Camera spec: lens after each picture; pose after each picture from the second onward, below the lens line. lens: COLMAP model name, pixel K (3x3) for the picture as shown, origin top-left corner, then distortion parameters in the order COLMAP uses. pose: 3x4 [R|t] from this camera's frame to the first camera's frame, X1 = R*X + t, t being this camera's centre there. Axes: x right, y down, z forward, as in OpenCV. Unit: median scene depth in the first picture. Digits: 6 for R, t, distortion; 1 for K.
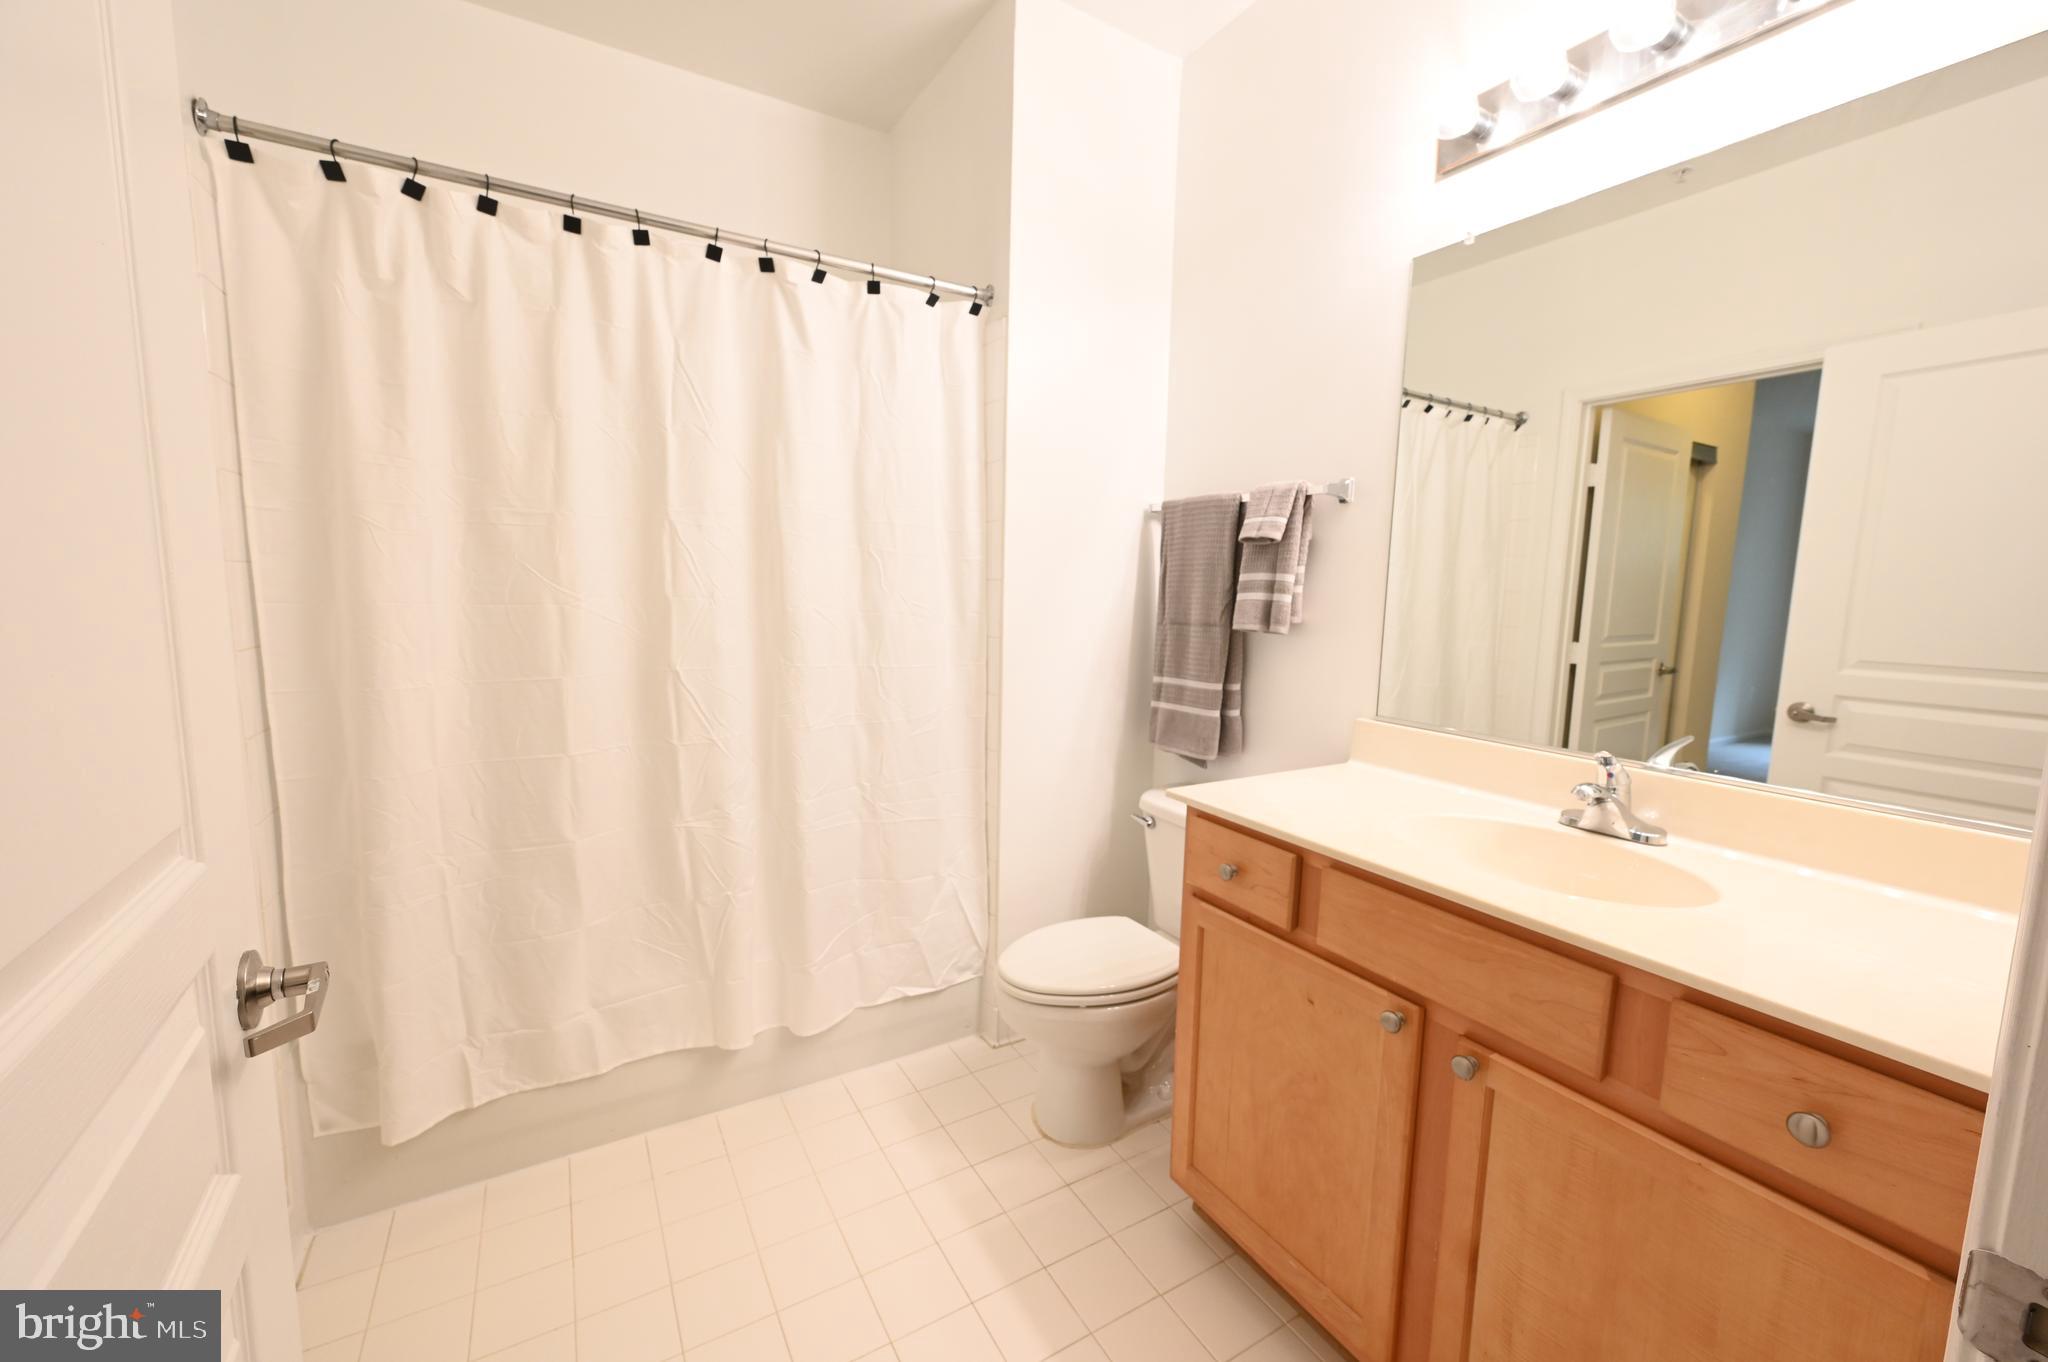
lens RADIAL K [[816.9, 0, 1020.1], [0, 816.9, 686.5], [0, 0, 1]] dist [0.001813, 0.000608]
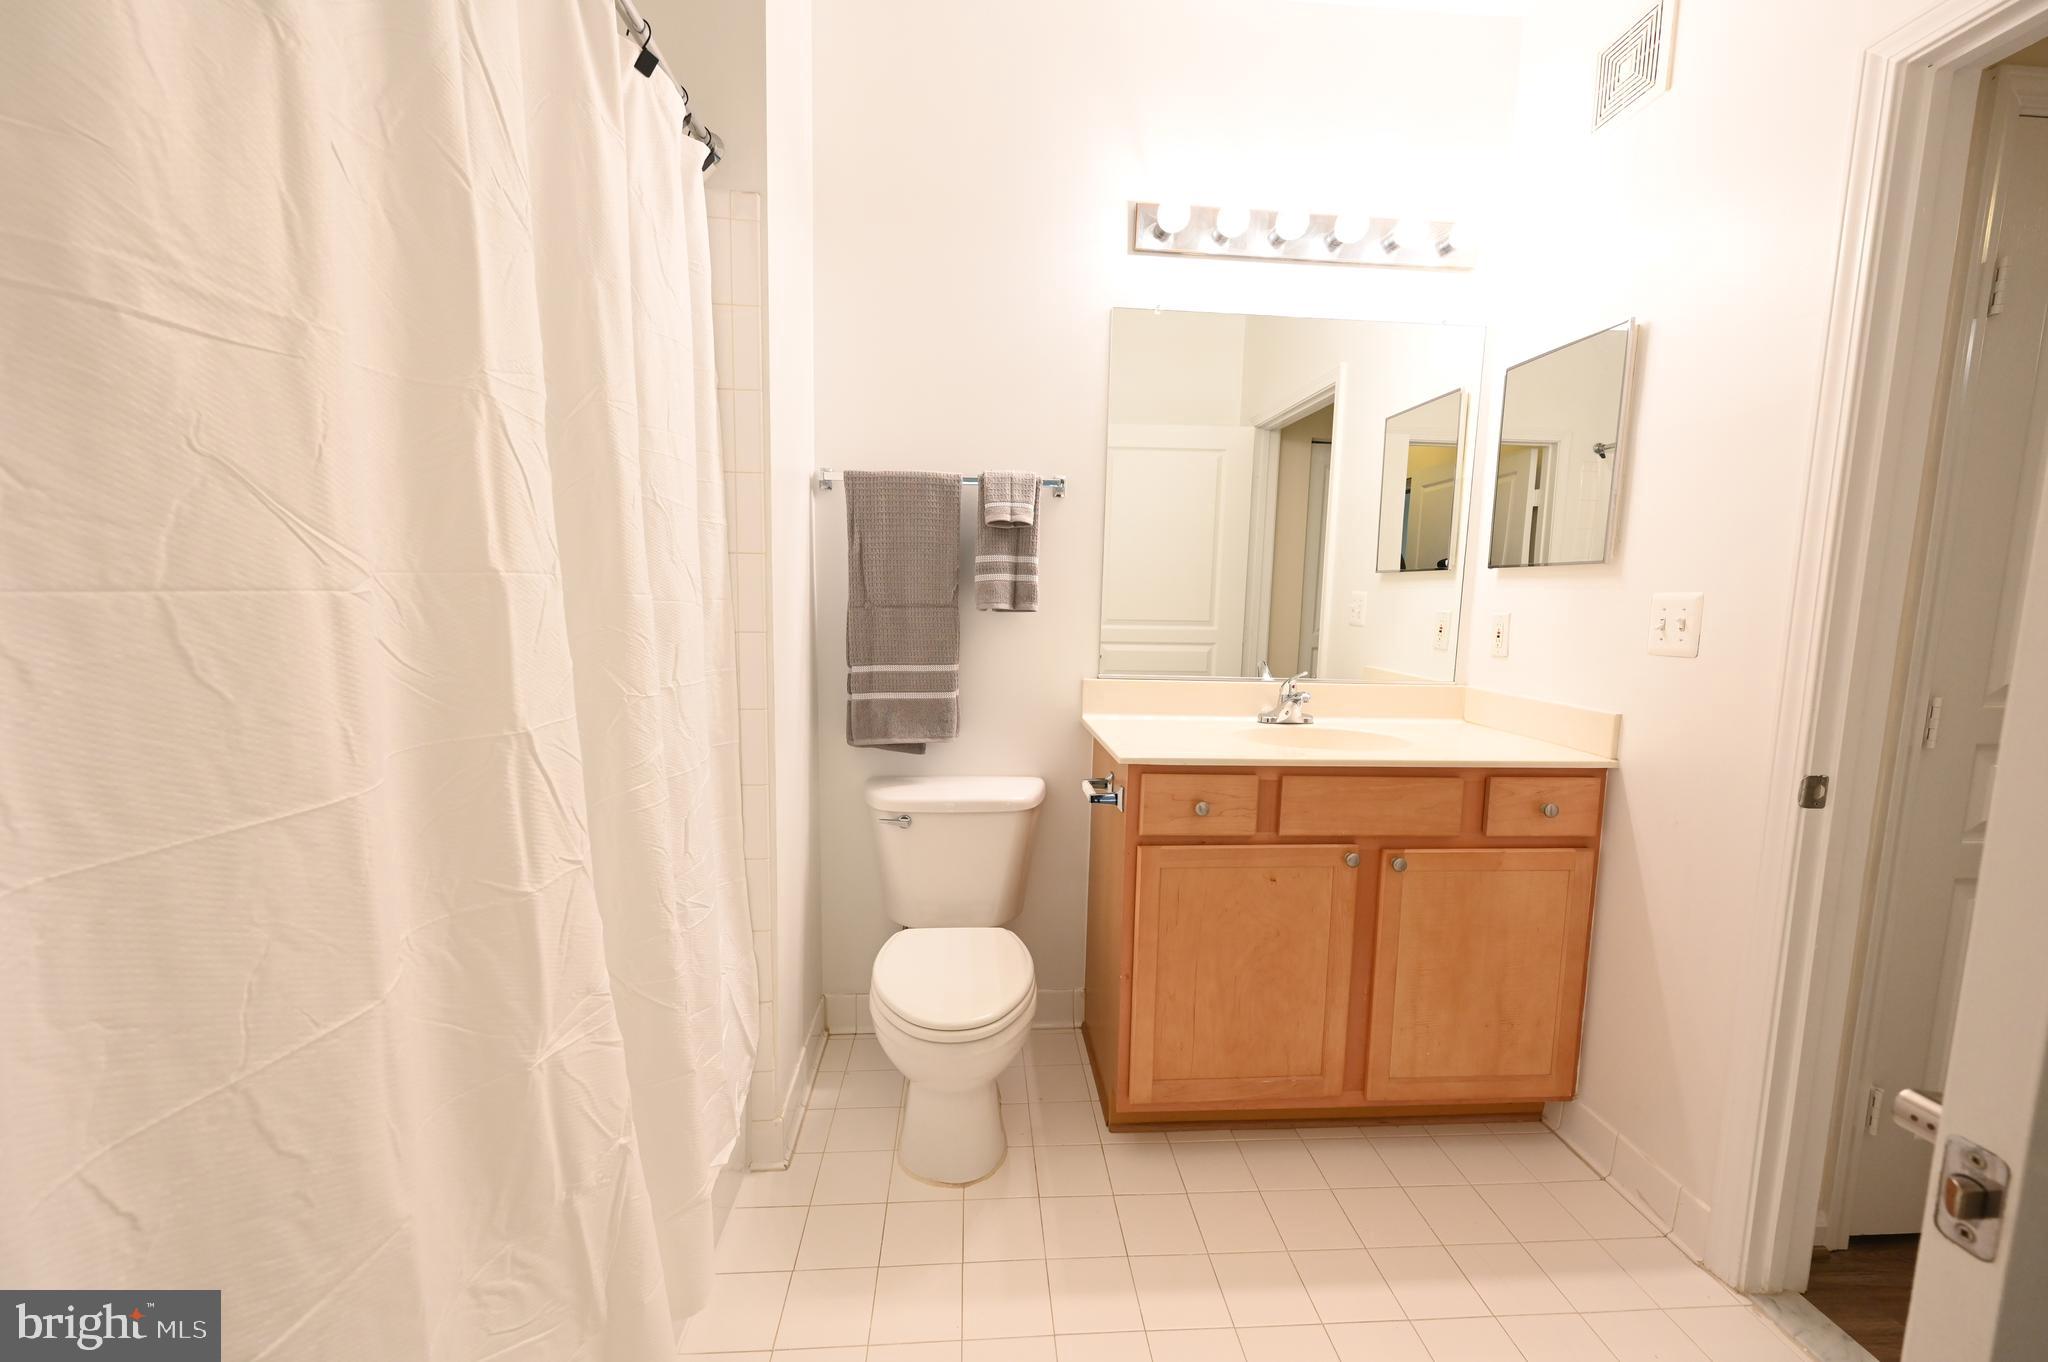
lens RADIAL K [[816.9, 0, 1028.8], [0, 816.9, 688.5], [0, 0, 1]] dist [0.001813, 0.000608]
pose [[0.433508, -0.116606, 0.893574, -0.687390], [0.098230, 0.991799, 0.081769, -0.052265], [-0.895780, 0.052328, 0.441407, 0.529078]]
